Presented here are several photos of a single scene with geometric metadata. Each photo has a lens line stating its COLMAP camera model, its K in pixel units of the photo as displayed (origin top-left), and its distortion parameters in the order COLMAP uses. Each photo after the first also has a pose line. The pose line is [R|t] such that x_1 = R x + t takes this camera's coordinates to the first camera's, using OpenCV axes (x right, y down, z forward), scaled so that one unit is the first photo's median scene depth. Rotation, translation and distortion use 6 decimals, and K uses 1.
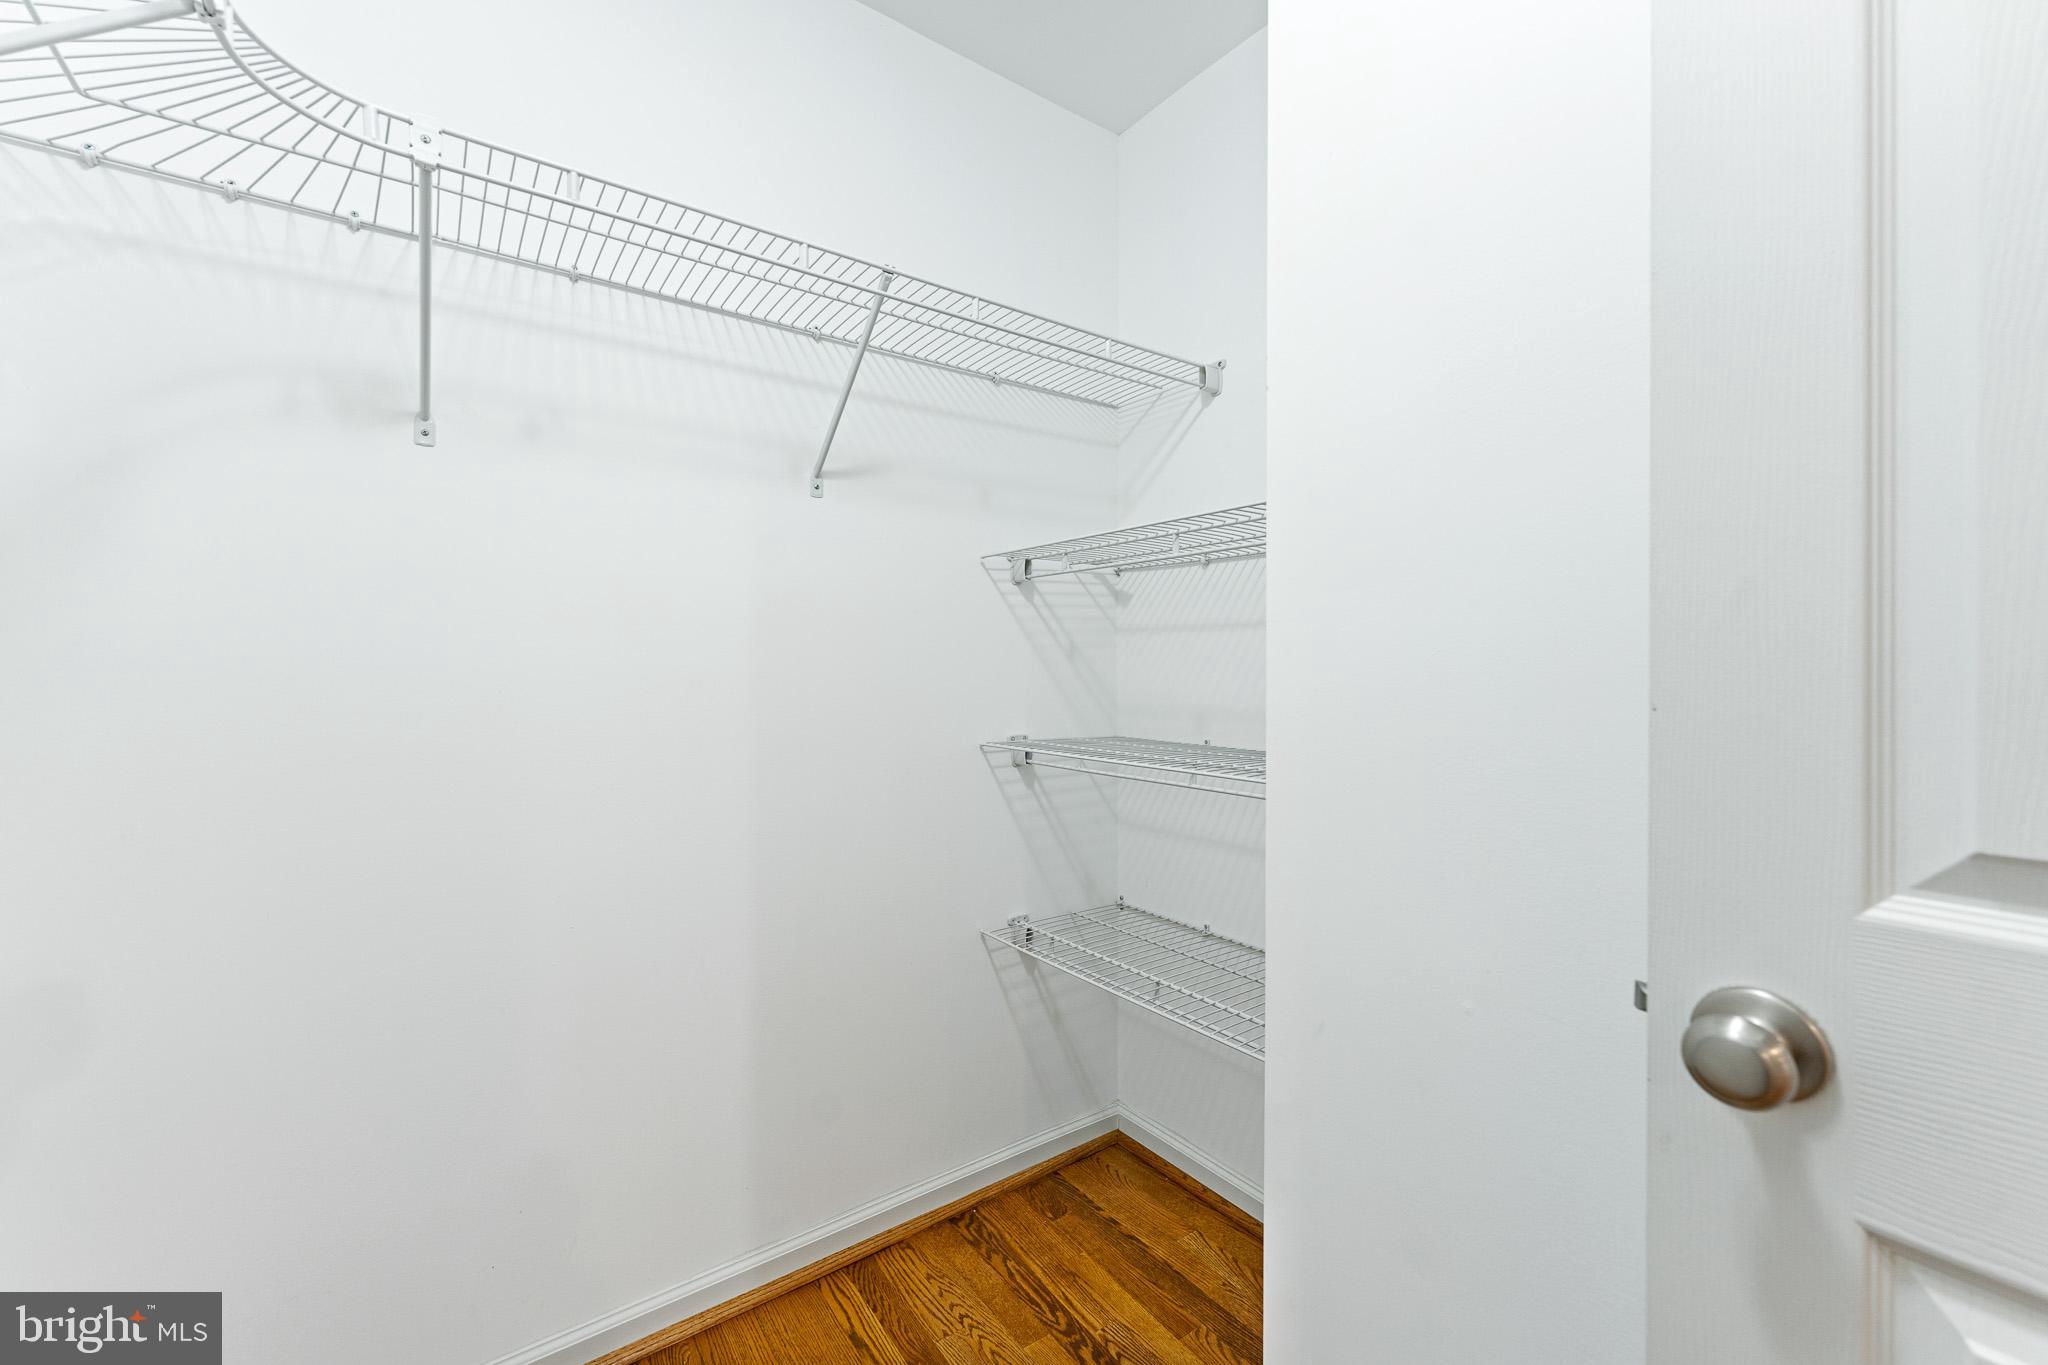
lens RADIAL K [[821.9, 0, 1018.9], [0, 821.9, 670.6], [0, 0, 1]] dist [0.000894, 0.000054]
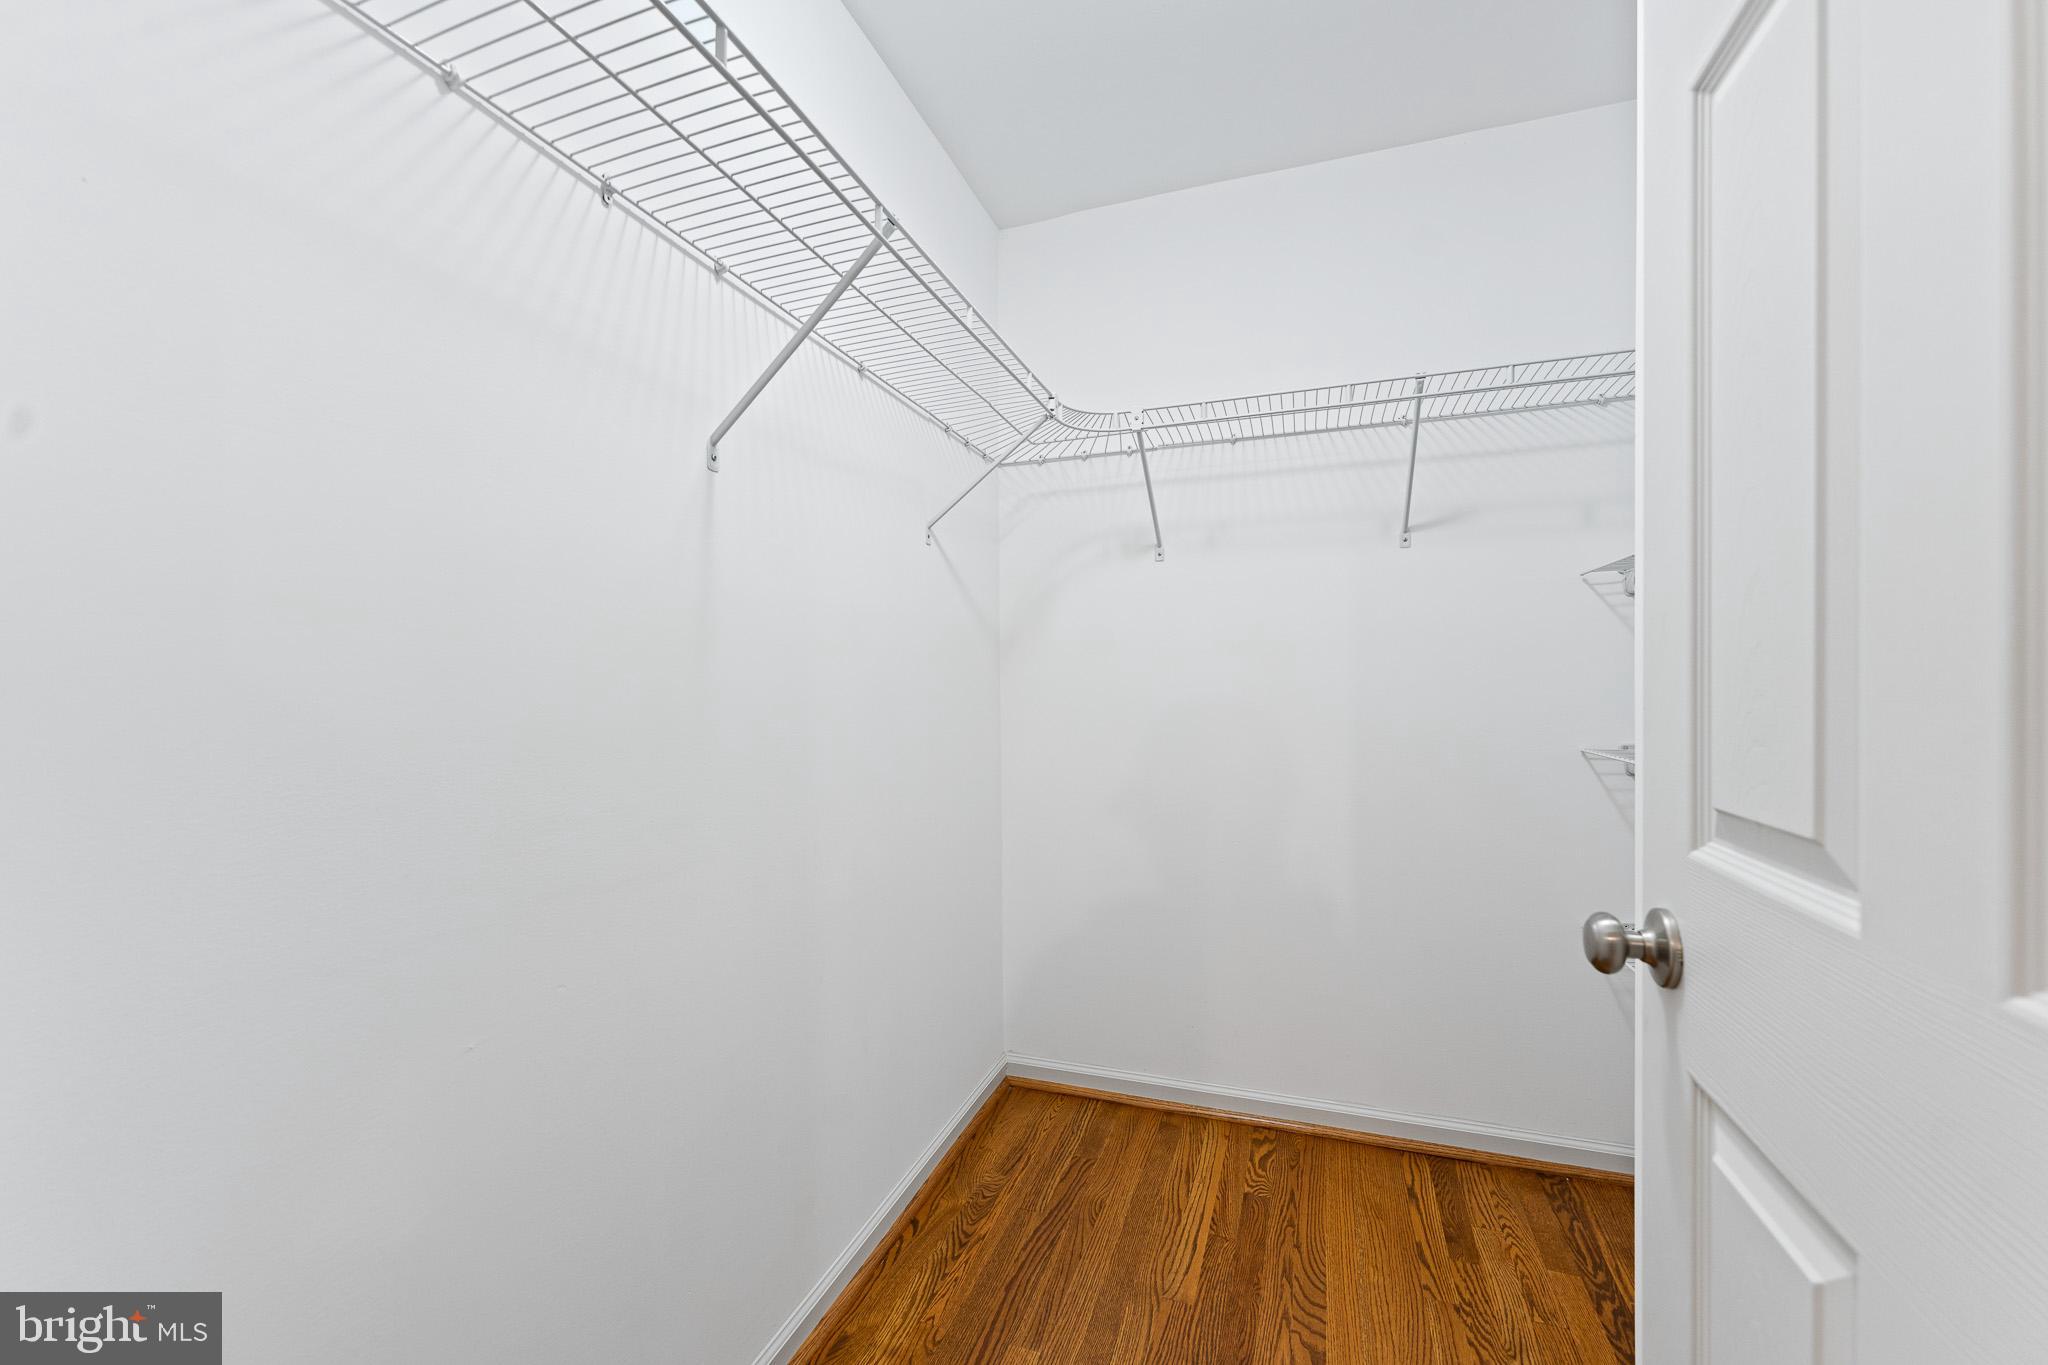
lens RADIAL K [[811.9, 0, 1021.7], [0, 811.9, 674.1], [0, 0, 1]] dist [0.000165, 0.000025]
pose [[0.568041, -0.016682, -0.822831, 0.509821], [0.008248, 0.999860, -0.014578, 0.000270], [0.822959, 0.001494, 0.568098, -0.240673]]
